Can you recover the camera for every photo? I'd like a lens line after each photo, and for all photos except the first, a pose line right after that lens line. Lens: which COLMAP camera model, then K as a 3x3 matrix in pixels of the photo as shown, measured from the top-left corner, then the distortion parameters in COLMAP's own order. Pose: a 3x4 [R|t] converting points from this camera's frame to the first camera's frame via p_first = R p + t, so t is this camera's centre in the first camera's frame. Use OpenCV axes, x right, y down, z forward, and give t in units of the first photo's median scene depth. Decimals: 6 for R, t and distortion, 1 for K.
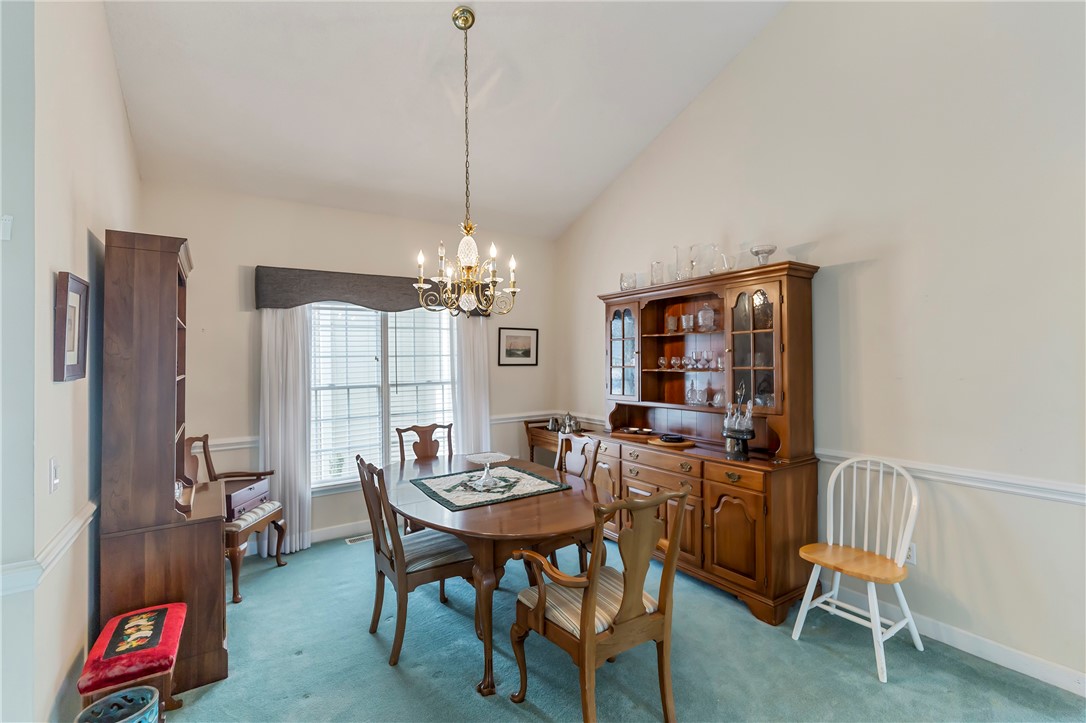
lens RADIAL K [[487.7, 0, 546.5], [0, 487.7, 355.2], [0, 0, 1]] dist [0.003044, 0.000097]
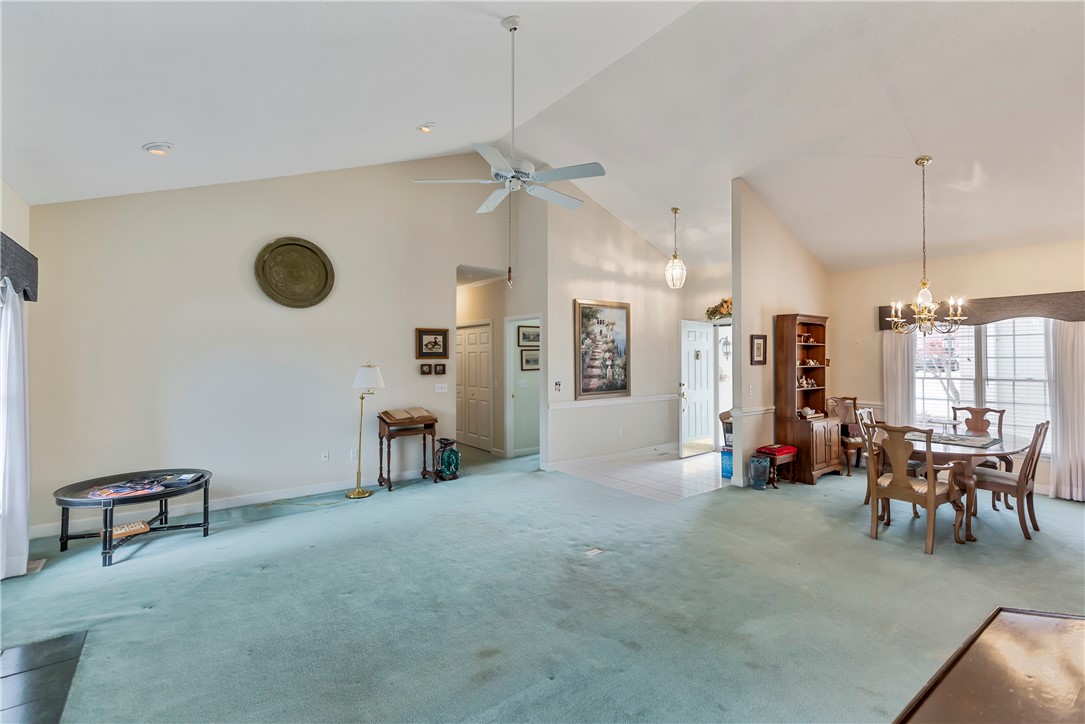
lens RADIAL K [[487.3, 0, 544.5], [0, 487.3, 356.3], [0, 0, 1]] dist [0.003044, 0.000097]
pose [[0.014218, 0.002963, -0.999895, 1.098363], [-0.002819, 0.999992, 0.002923, -0.002267], [0.999895, 0.002777, 0.014226, -0.238894]]
